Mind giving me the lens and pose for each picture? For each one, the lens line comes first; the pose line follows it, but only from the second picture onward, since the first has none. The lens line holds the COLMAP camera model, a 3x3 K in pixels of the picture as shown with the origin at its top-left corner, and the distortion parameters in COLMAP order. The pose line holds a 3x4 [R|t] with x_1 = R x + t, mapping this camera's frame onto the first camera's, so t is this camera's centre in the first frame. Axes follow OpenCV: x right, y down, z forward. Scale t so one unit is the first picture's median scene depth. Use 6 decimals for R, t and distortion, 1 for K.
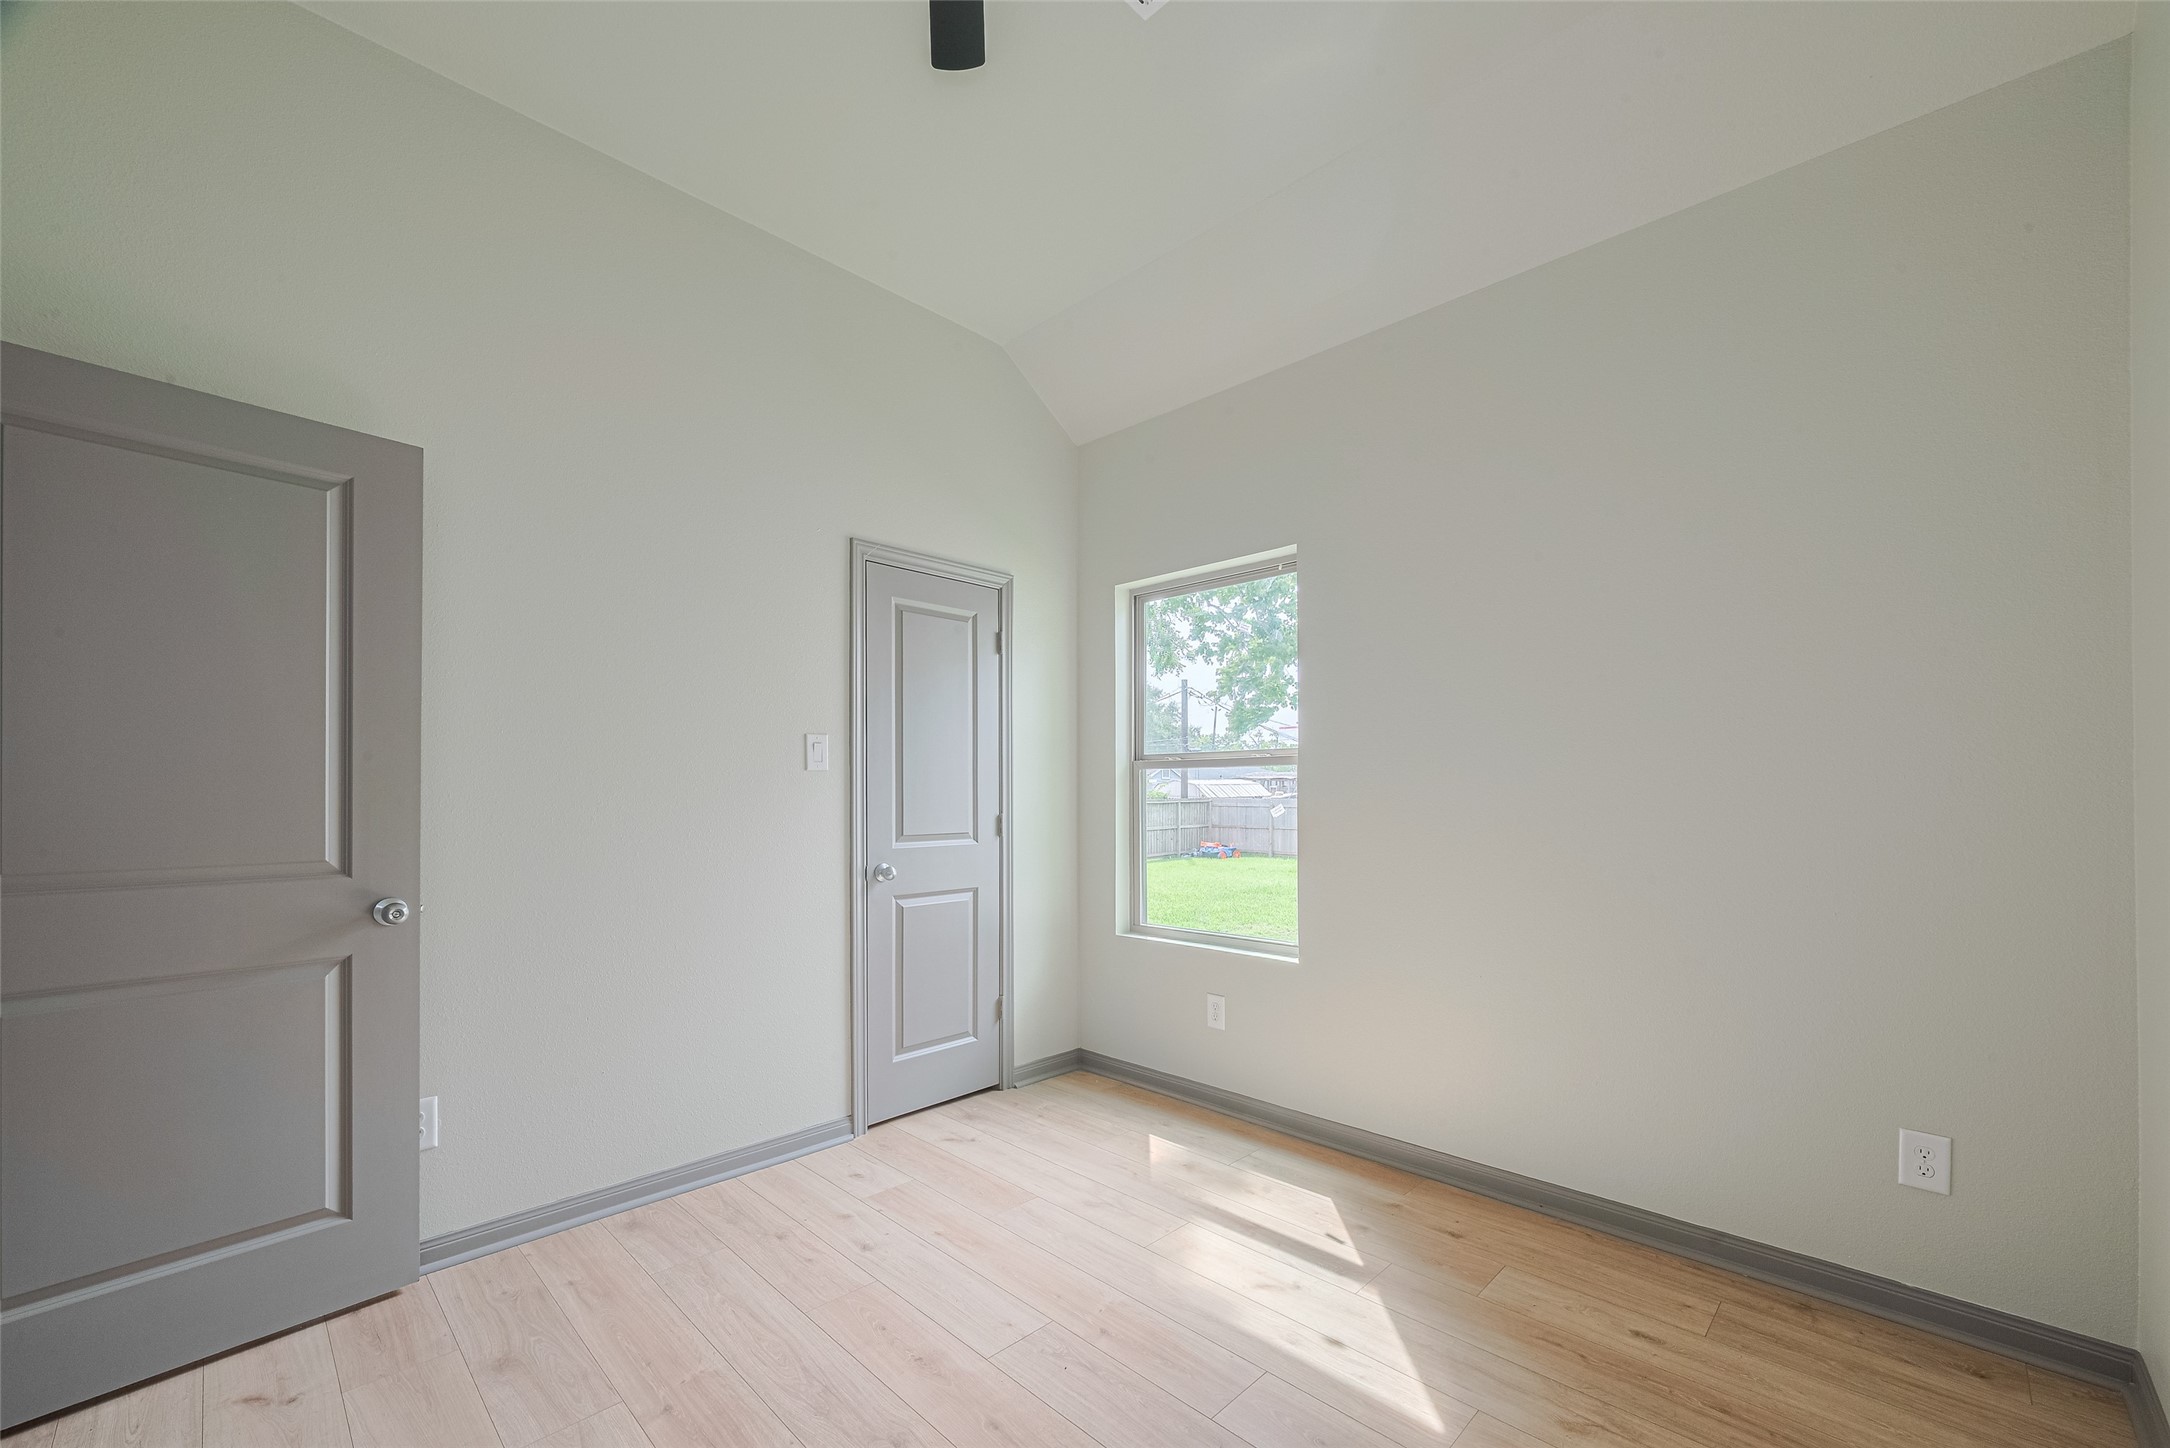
lens RADIAL K [[882.4, 0, 1096.5], [0, 882.4, 778.3], [0, 0, 1]] dist [-0.009759, 0.000419]
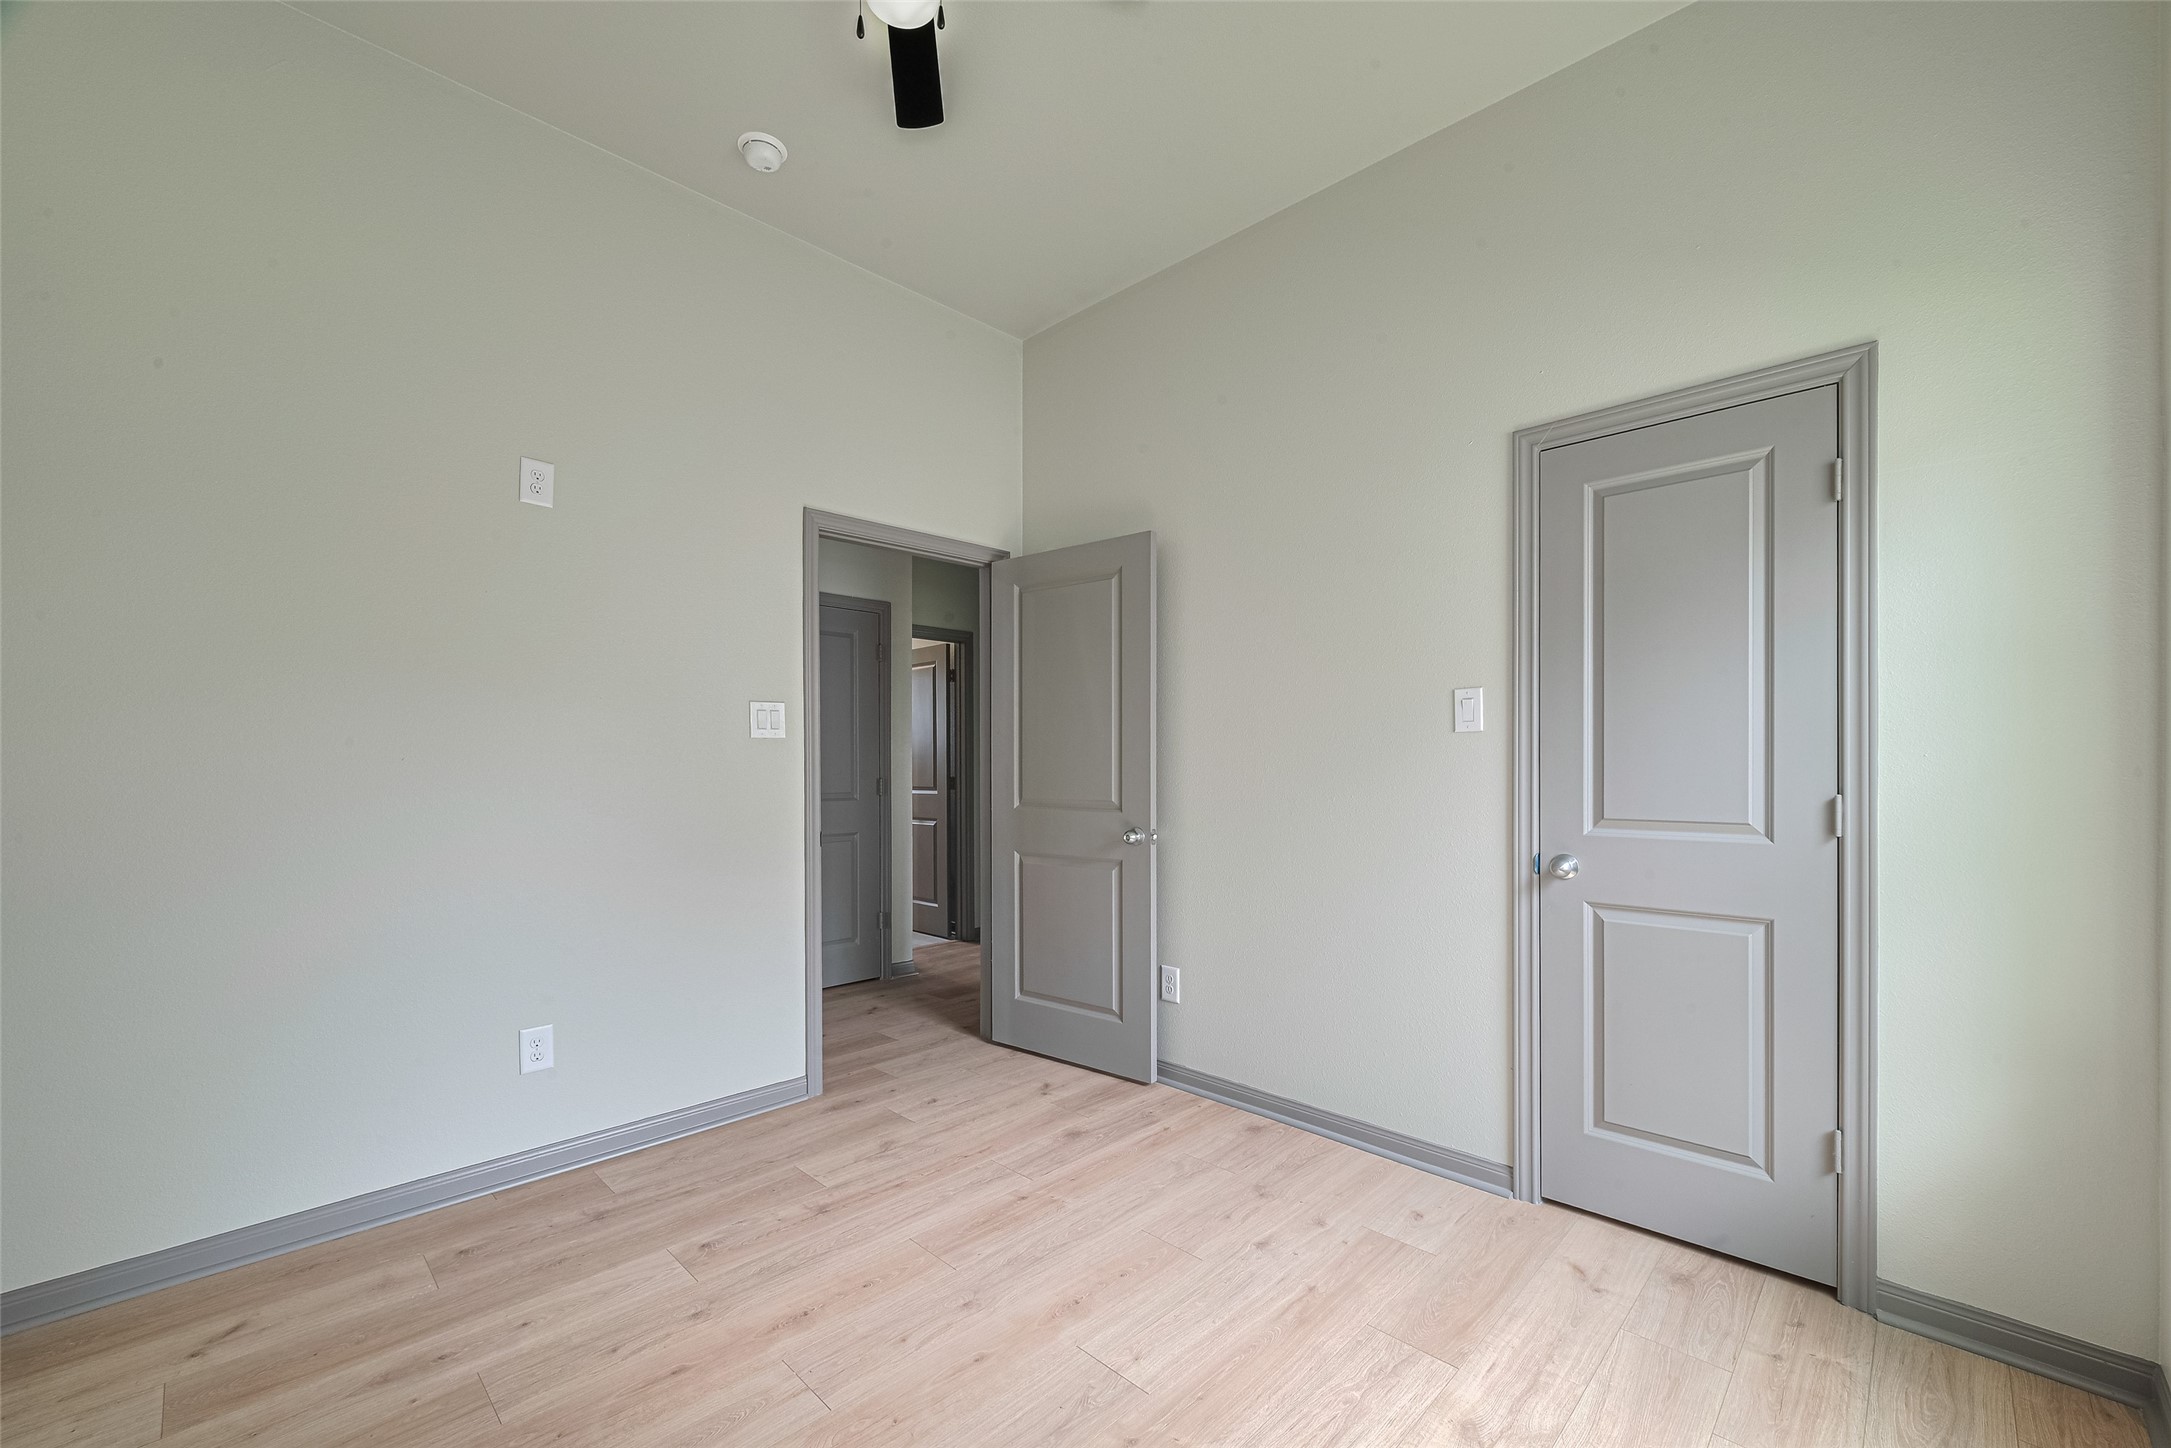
lens RADIAL K [[882.9, 0, 1097.0], [0, 882.9, 778.3], [0, 0, 1]] dist [-0.009759, 0.000419]
pose [[-0.018350, 0.014580, -0.999725, 0.536178], [0.016339, 0.999765, 0.014280, 0.017701], [0.999698, -0.016073, -0.018584, 0.681393]]
